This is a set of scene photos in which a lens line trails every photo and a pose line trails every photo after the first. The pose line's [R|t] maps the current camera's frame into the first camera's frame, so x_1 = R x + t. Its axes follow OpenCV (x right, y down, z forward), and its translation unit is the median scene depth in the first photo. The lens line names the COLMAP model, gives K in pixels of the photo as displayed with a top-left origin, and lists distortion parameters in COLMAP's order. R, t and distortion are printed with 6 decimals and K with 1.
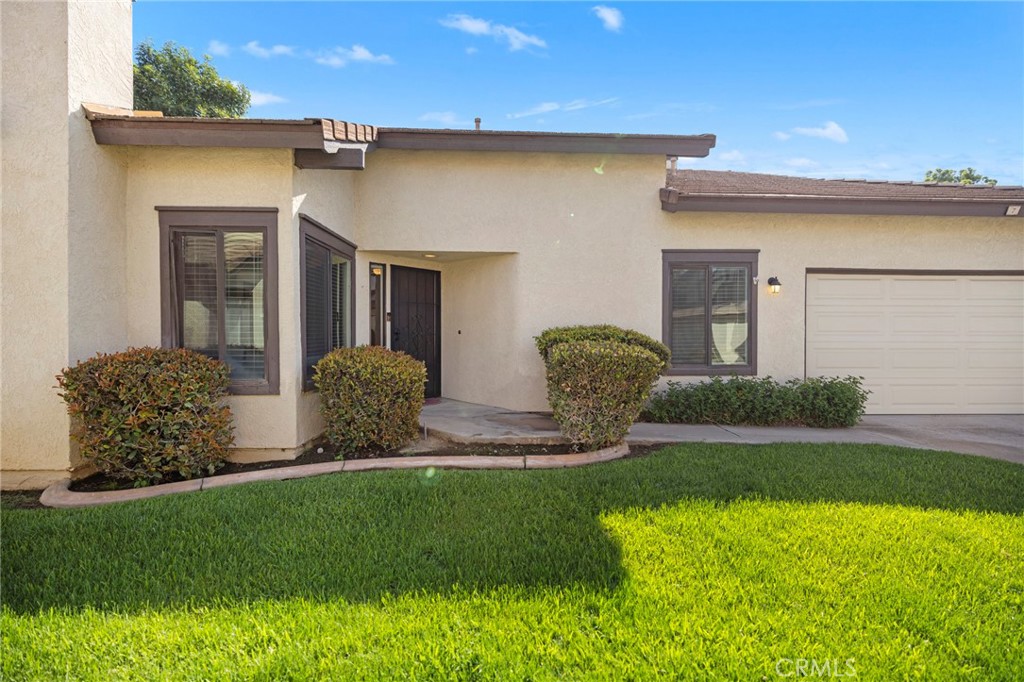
lens RADIAL K [[428.8, 0, 510.2], [0, 428.8, 337.2], [0, 0, 1]] dist [-0.000579, -0.000399]
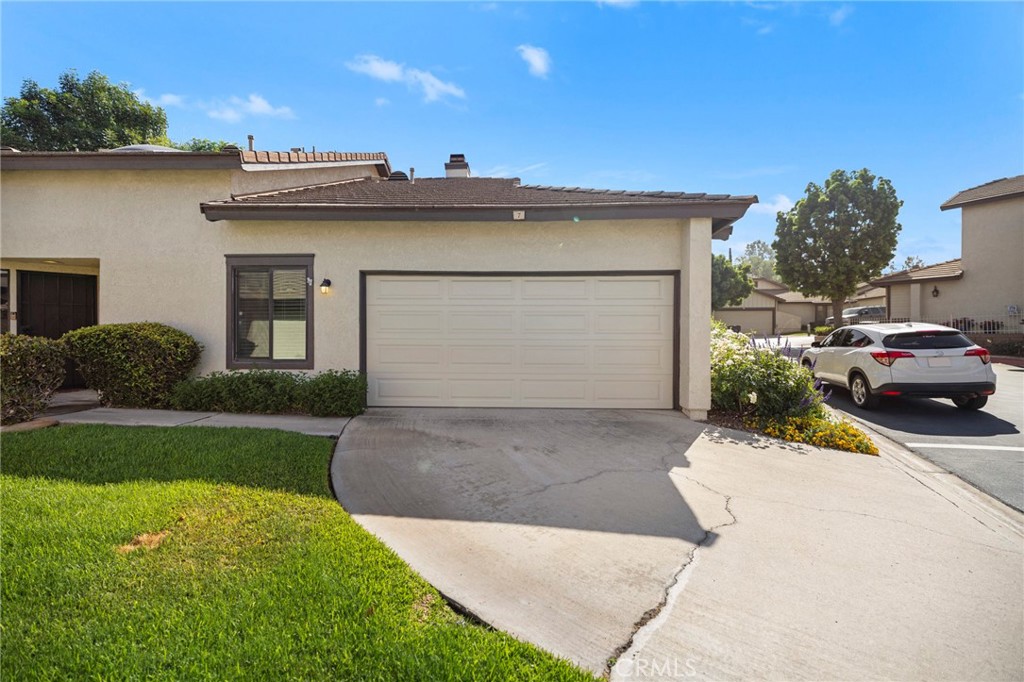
lens RADIAL K [[428.8, 0, 558.7], [0, 428.8, 334.6], [0, 0, 1]] dist [-0.000579, -0.000399]
pose [[0.998585, 0.001943, -0.053142, 1.260608], [-0.002666, 0.999905, -0.013546, 0.014670], [0.053111, 0.013669, 0.998495, -0.056406]]
